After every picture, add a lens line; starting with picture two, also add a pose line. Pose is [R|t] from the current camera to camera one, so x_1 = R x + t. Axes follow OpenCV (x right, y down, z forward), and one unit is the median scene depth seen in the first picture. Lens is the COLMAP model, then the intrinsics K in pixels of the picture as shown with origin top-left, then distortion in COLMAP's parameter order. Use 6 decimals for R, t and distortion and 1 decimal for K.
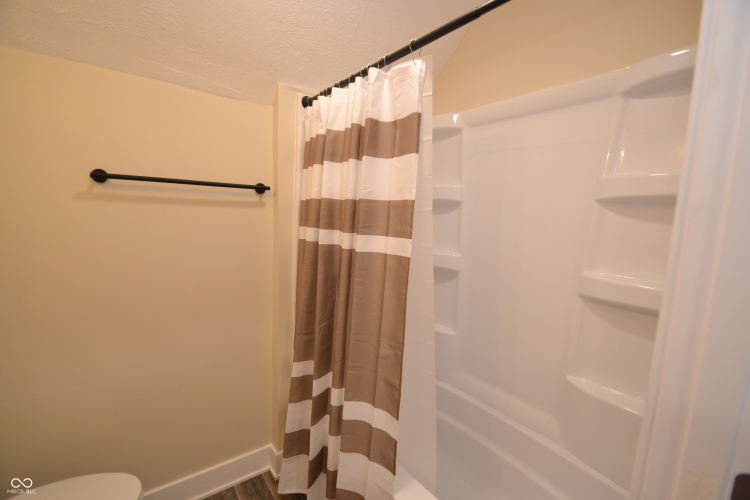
lens RADIAL K [[333.1, 0, 371.7], [0, 333.1, 250.4], [0, 0, 1]] dist [0.017128, -0.017193]
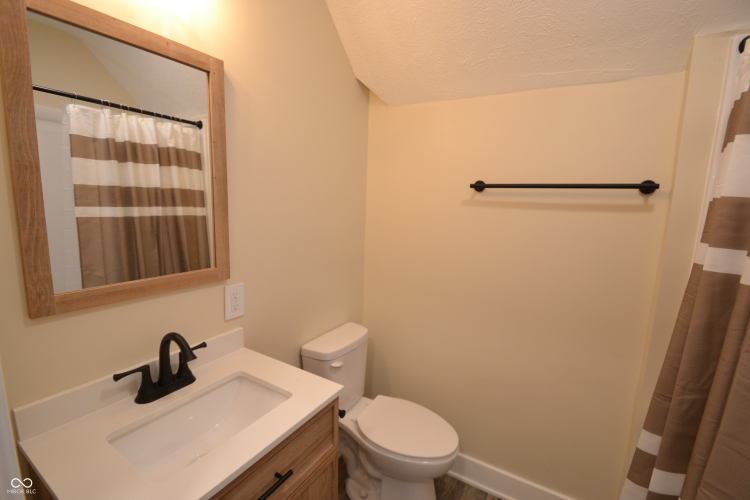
lens RADIAL K [[333.1, 0, 371.7], [0, 333.1, 250.4], [0, 0, 1]] dist [0.017128, -0.017193]
pose [[0.298850, 0.106182, -0.948374, 0.241653], [-0.132212, 0.988814, 0.069047, -0.014533], [0.945097, 0.104752, 0.309546, 0.210716]]
